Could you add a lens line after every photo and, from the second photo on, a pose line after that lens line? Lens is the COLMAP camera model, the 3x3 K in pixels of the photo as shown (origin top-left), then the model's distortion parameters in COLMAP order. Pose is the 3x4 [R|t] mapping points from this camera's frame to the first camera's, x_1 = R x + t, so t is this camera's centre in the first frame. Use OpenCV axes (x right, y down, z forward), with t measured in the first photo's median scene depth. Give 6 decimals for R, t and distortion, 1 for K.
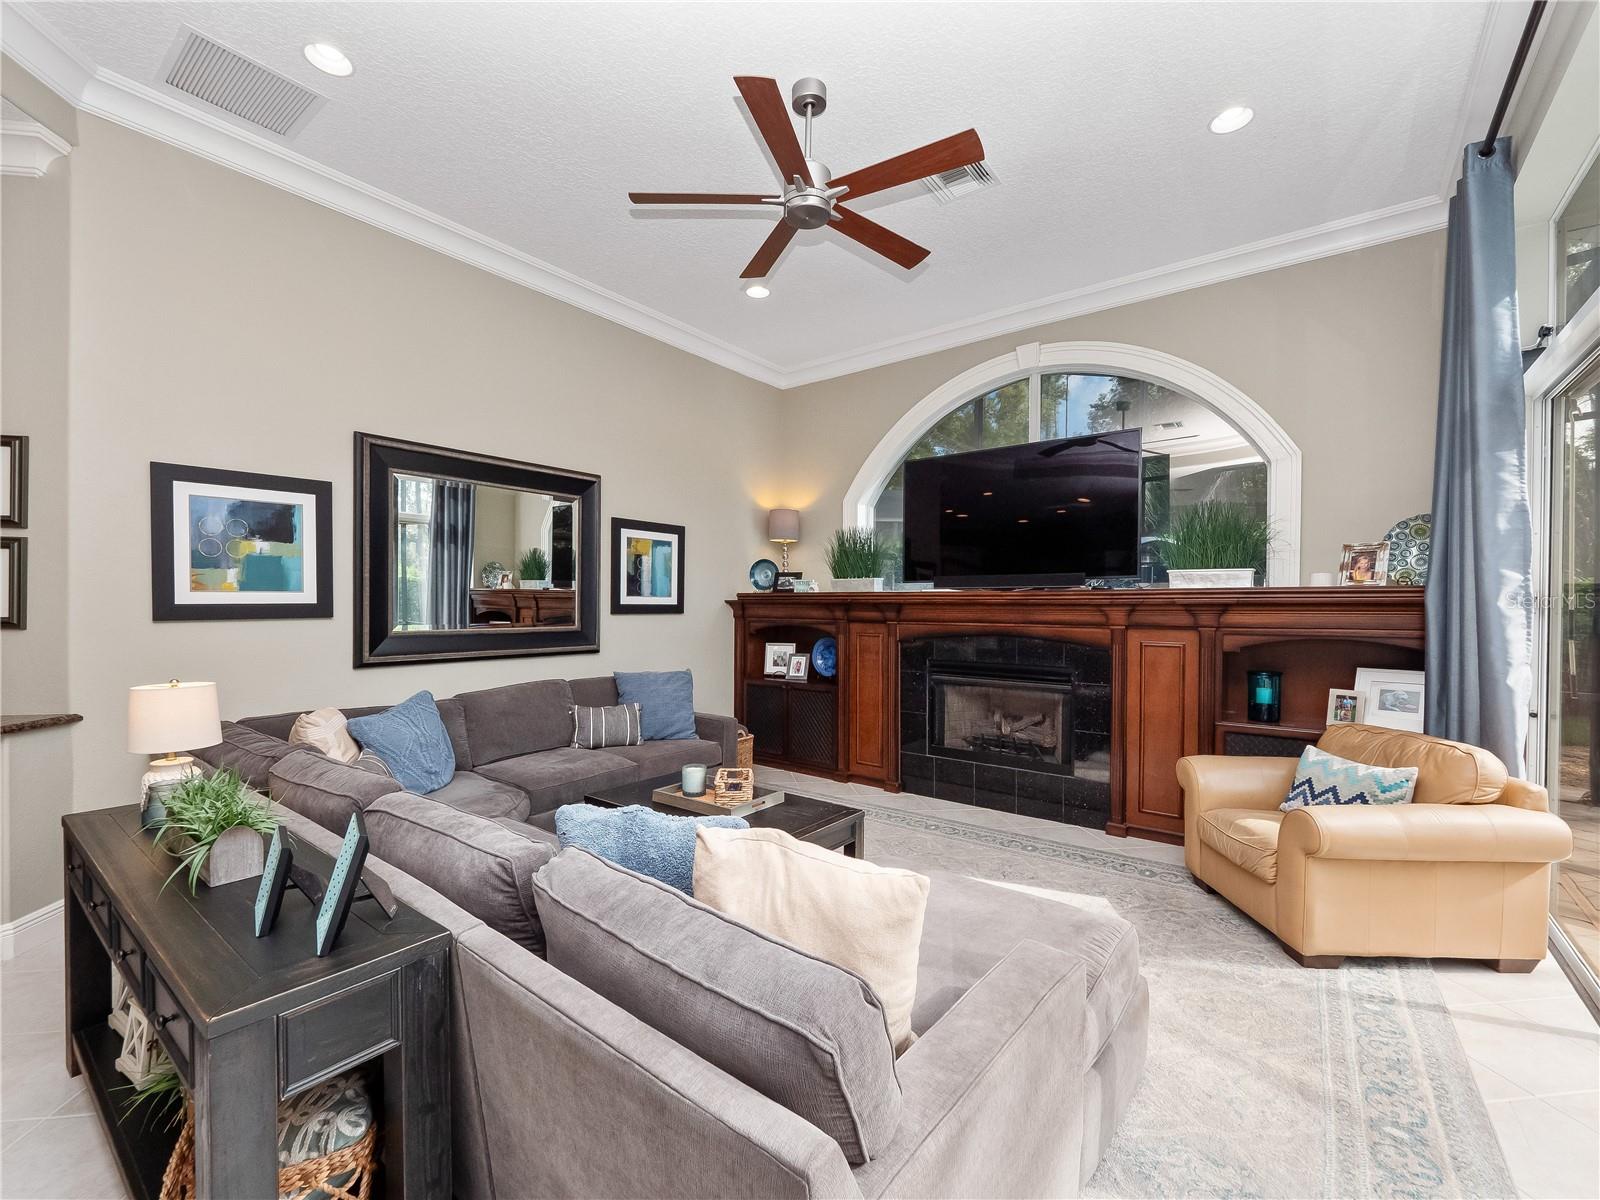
lens RADIAL K [[692.8, 0, 789.7], [0, 692.8, 604.4], [0, 0, 1]] dist [-0.000370, 0.000713]
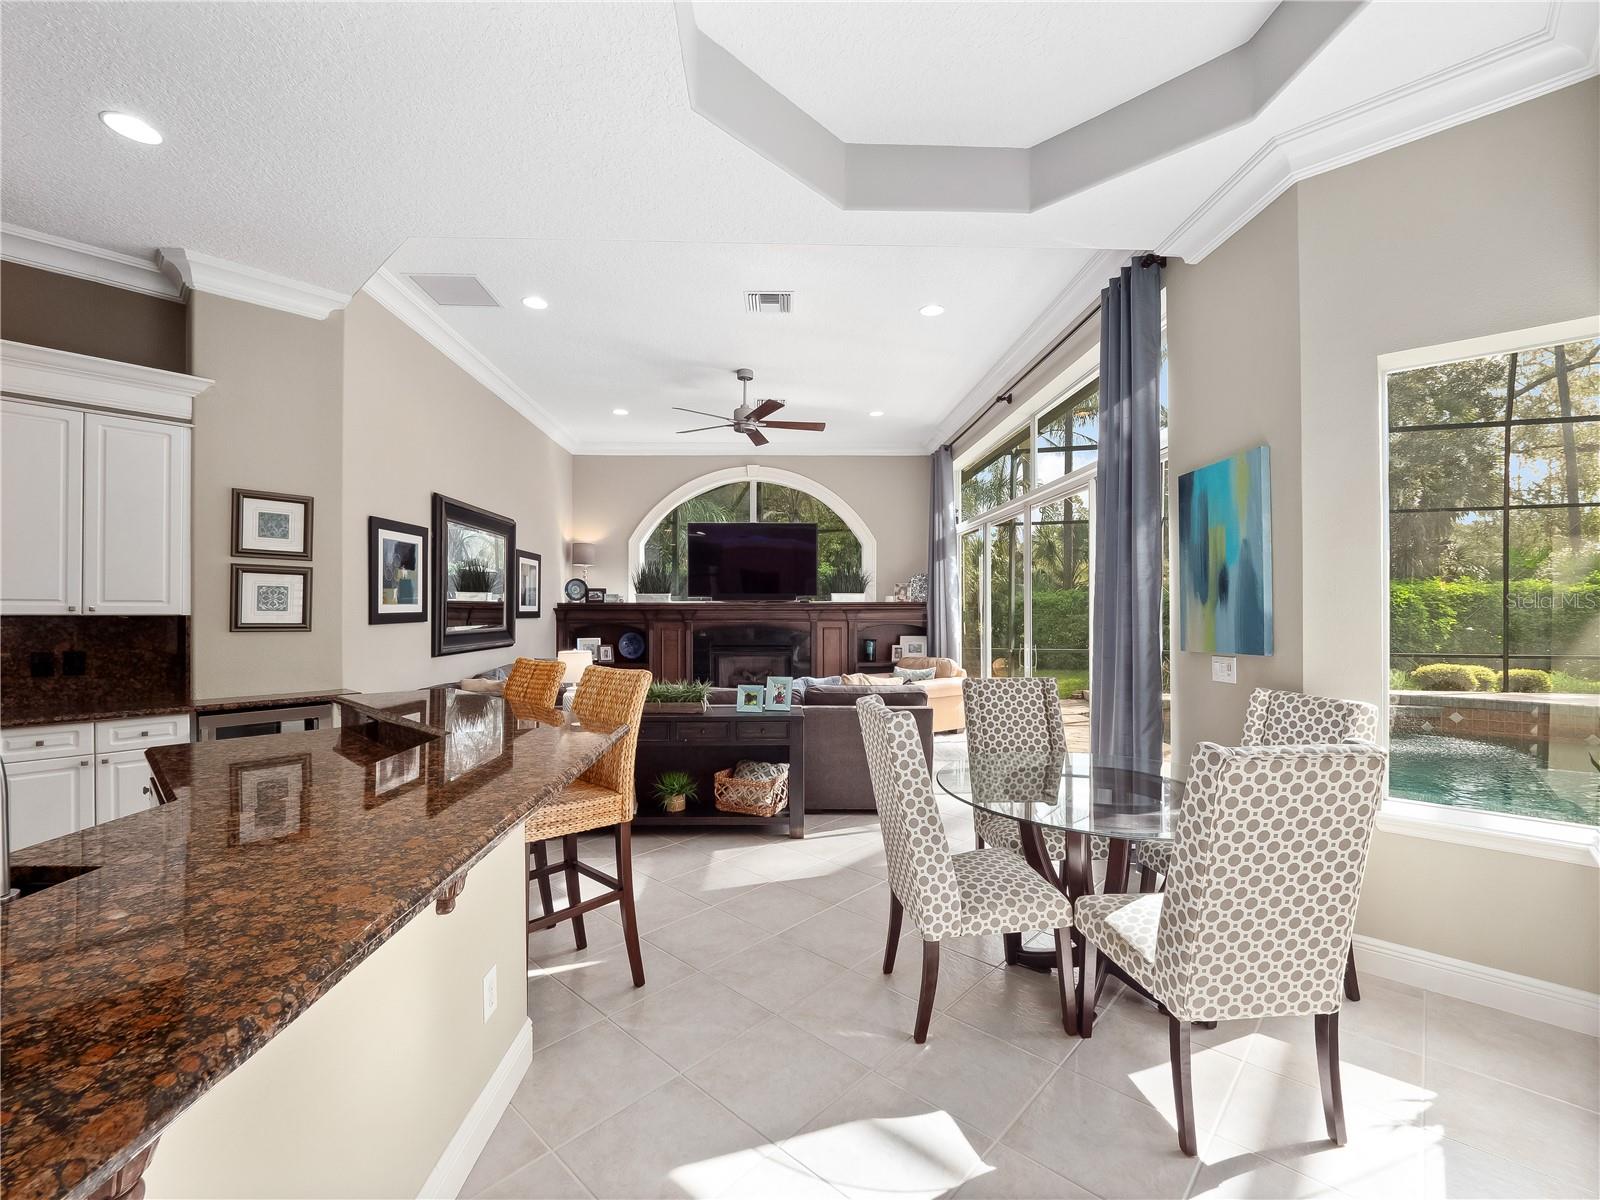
lens RADIAL K [[684.5, 0, 792.4], [0, 684.5, 584.8], [0, 0, 1]] dist [-0.004293, -0.000825]
pose [[0.765293, 0.017931, 0.643432, -0.870818], [0.004246, 0.999450, -0.032903, -0.007161], [-0.643668, 0.027912, 0.764796, -0.498246]]
